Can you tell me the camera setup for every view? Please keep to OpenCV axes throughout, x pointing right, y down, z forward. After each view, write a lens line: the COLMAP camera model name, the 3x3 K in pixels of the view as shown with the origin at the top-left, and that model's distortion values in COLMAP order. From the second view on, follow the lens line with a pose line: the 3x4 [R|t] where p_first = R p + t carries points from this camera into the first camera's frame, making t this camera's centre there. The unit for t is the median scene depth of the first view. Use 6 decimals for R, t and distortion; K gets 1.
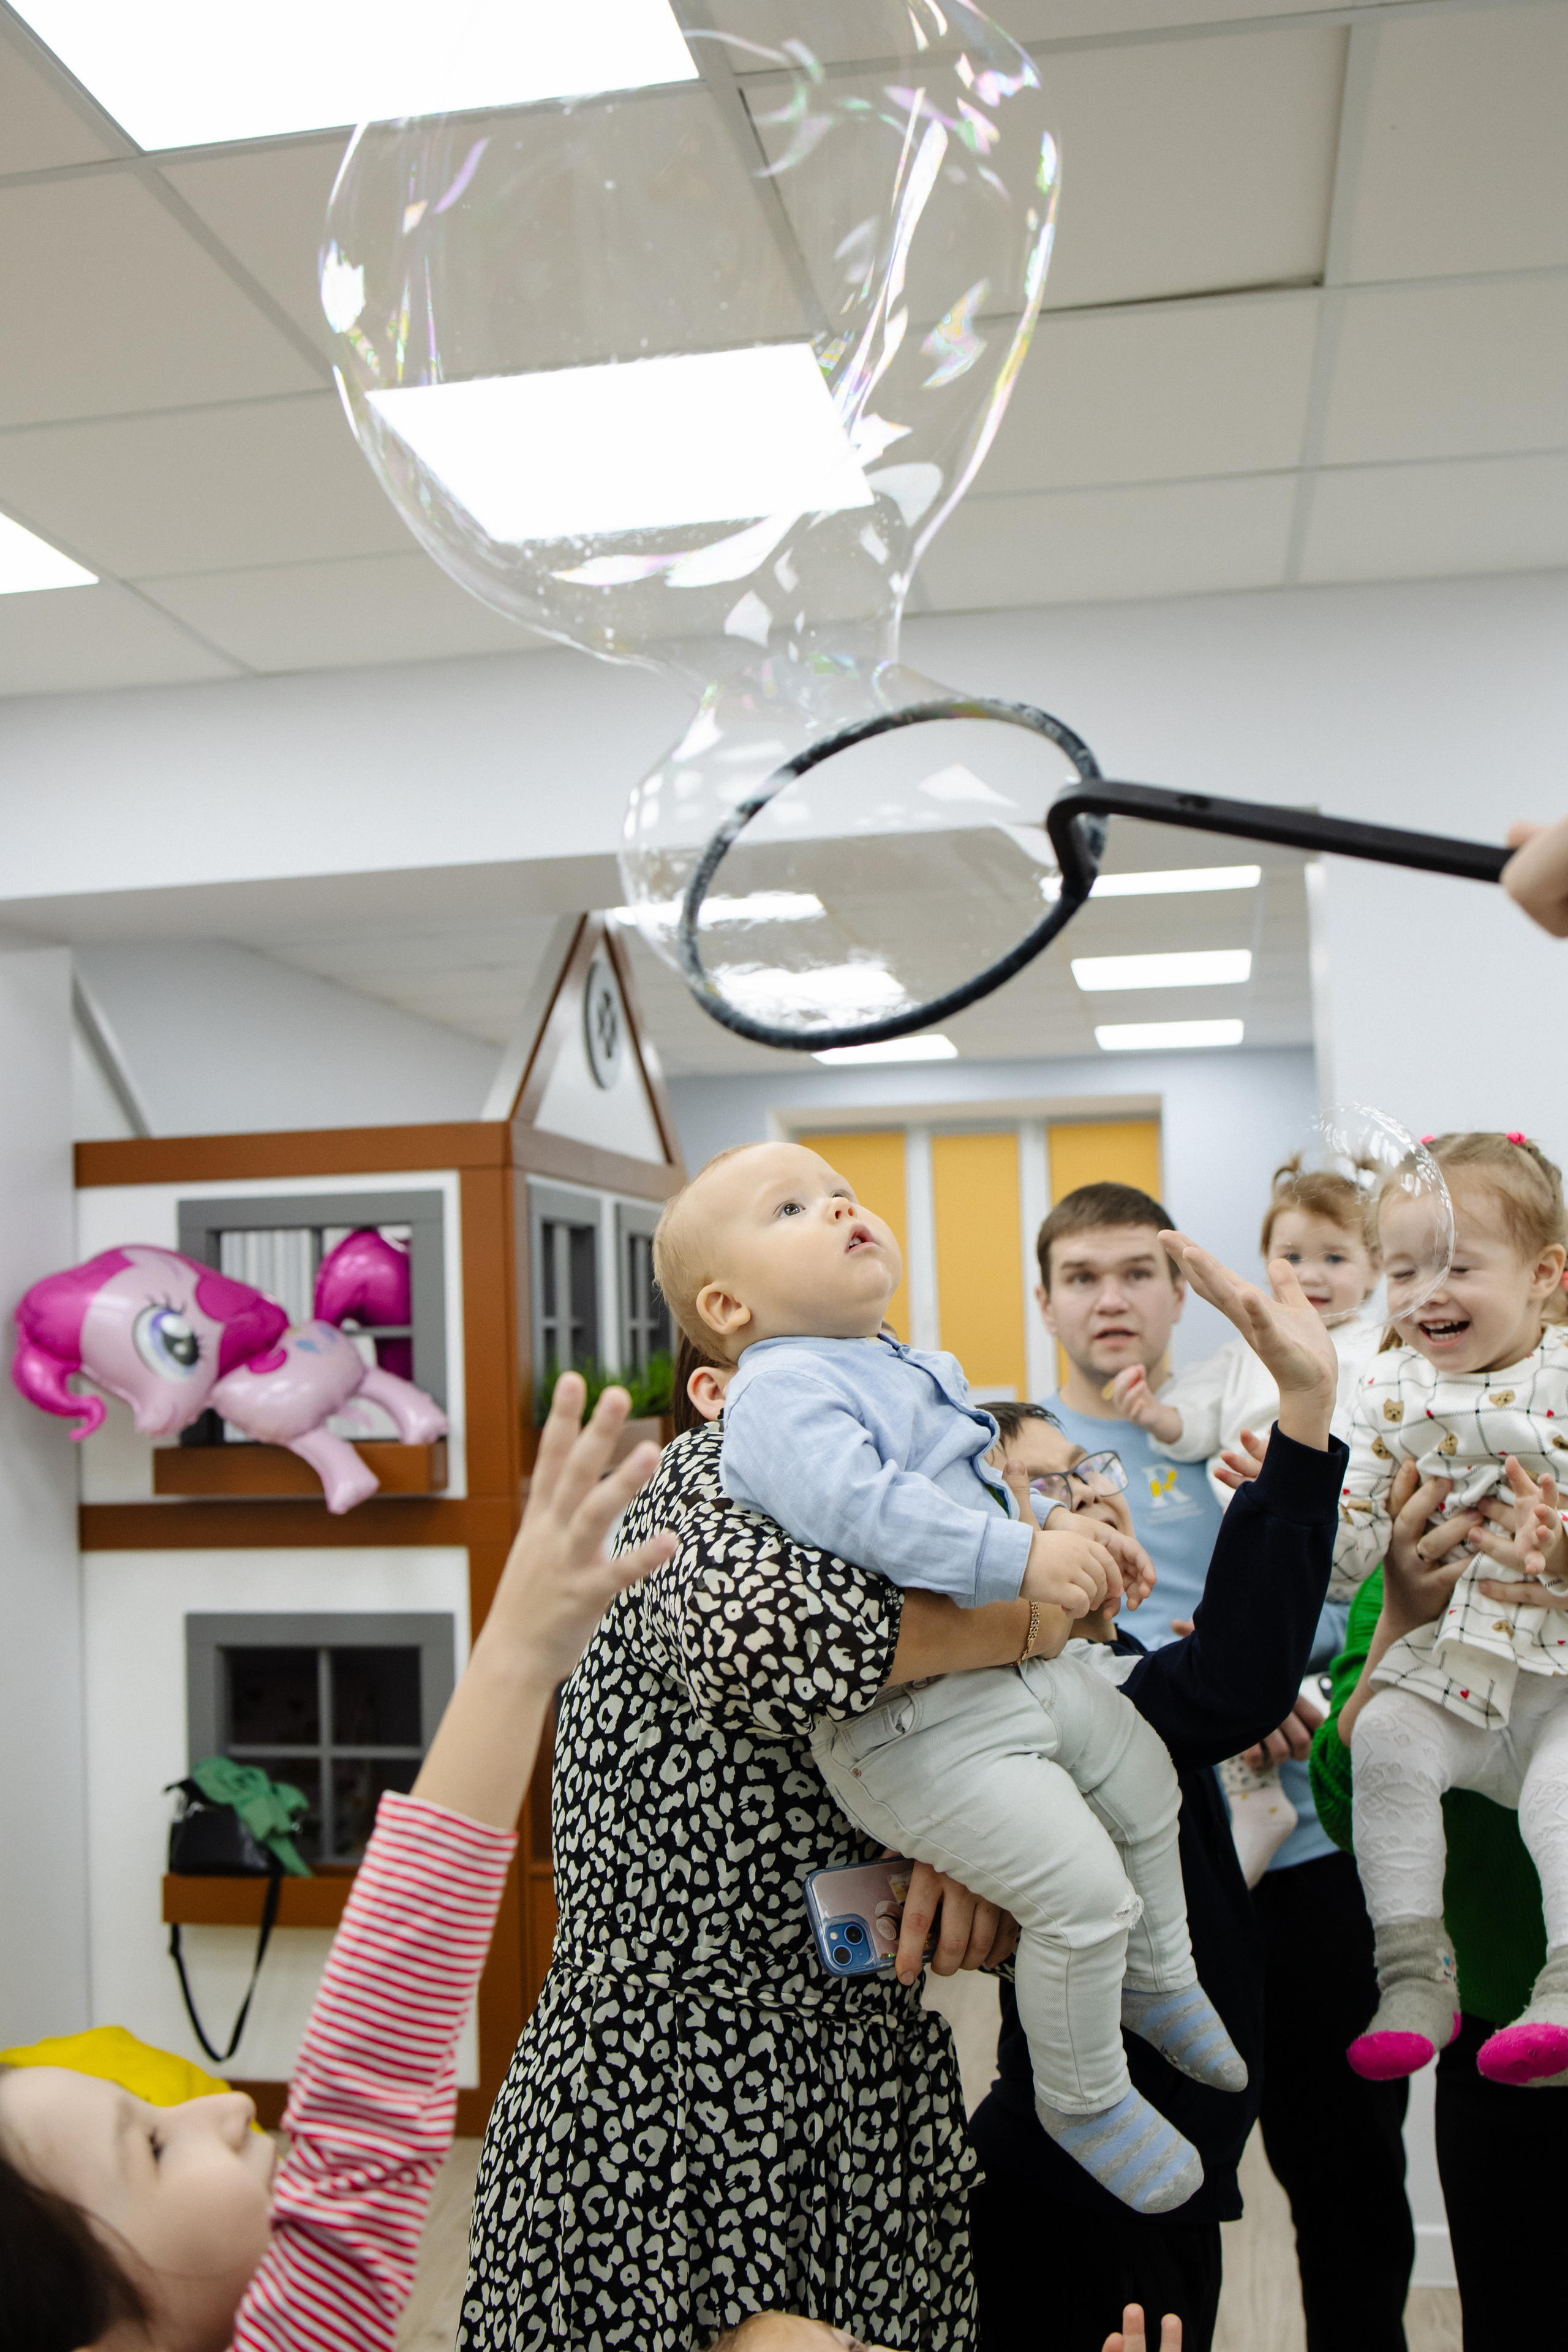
lens RADIAL K [[2402.5, 0, 794.7], [0, 2402.5, 1170.1], [0, 0, 1]] dist [-0.056228, 0.026795]
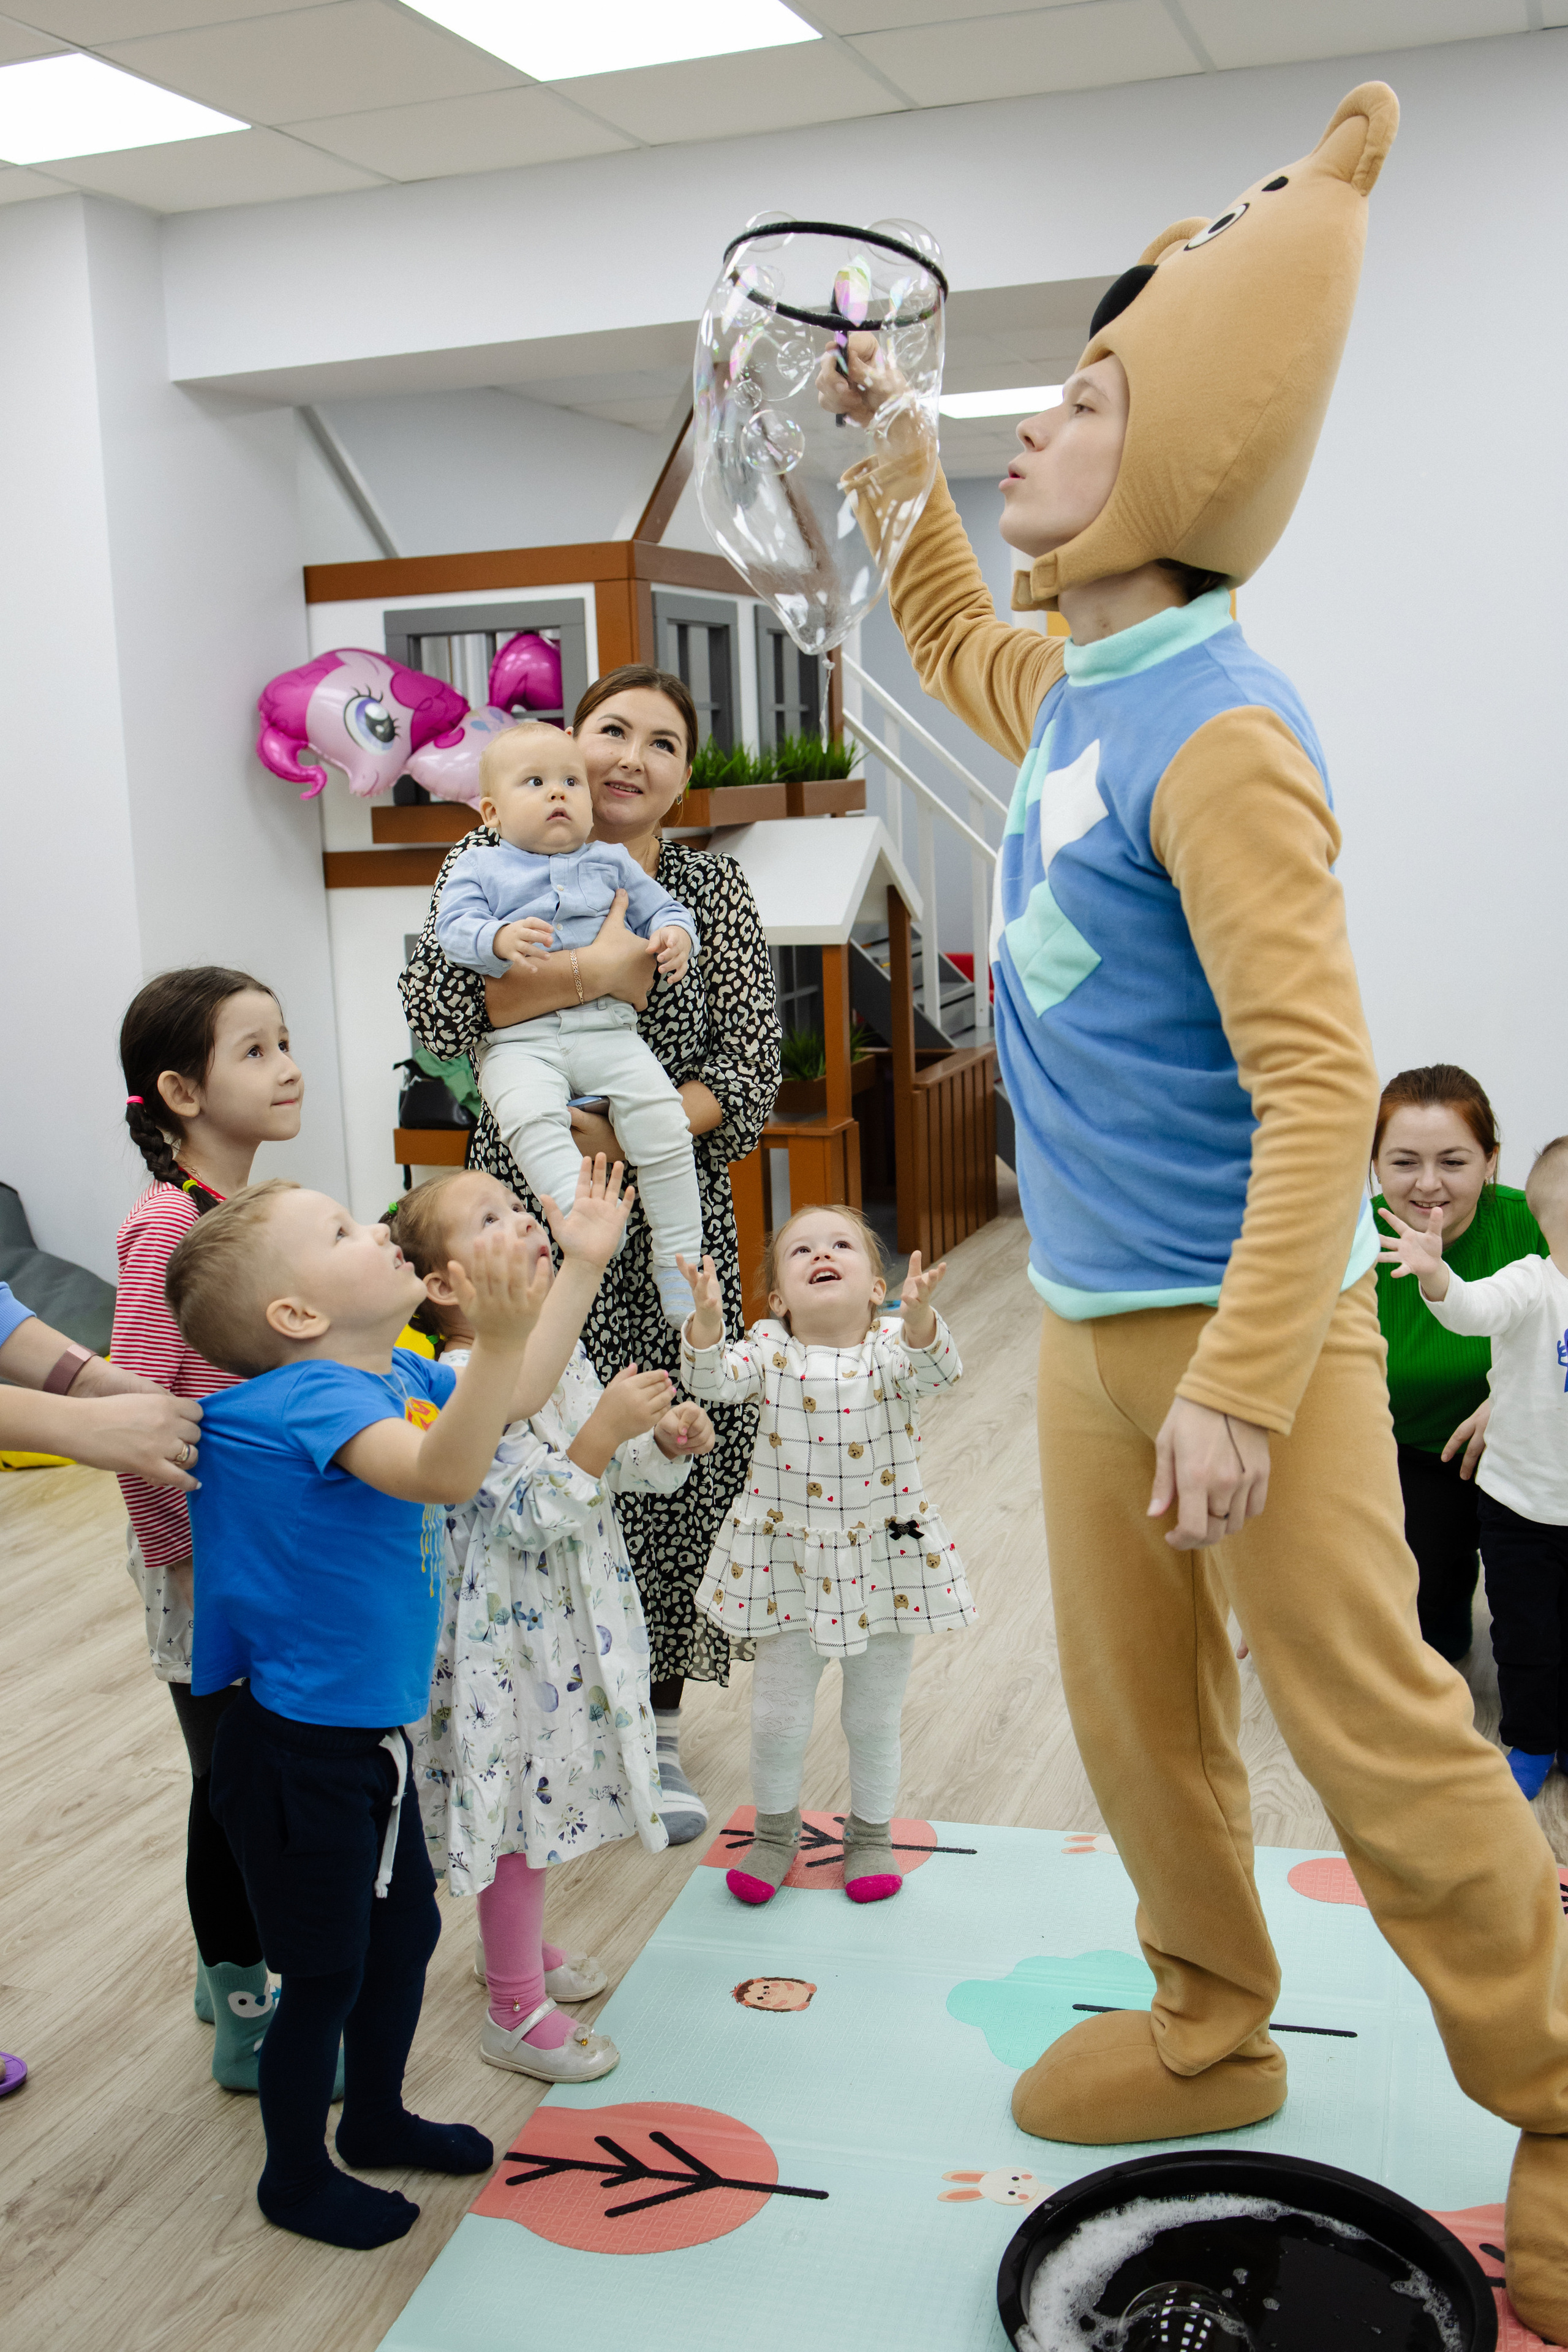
lens RADIAL K [[2380.4, 0, 796.4], [0, 2380.4, 1179.1], [0, 0, 1]] dist [-0.082050, 0.063220]
pose [[0.986242, 0.022537, -0.163762, 0.173782], [0.019473, 0.967925, 0.250484, -0.006088], [0.164155, -0.250227, 0.954170, -0.238058]]
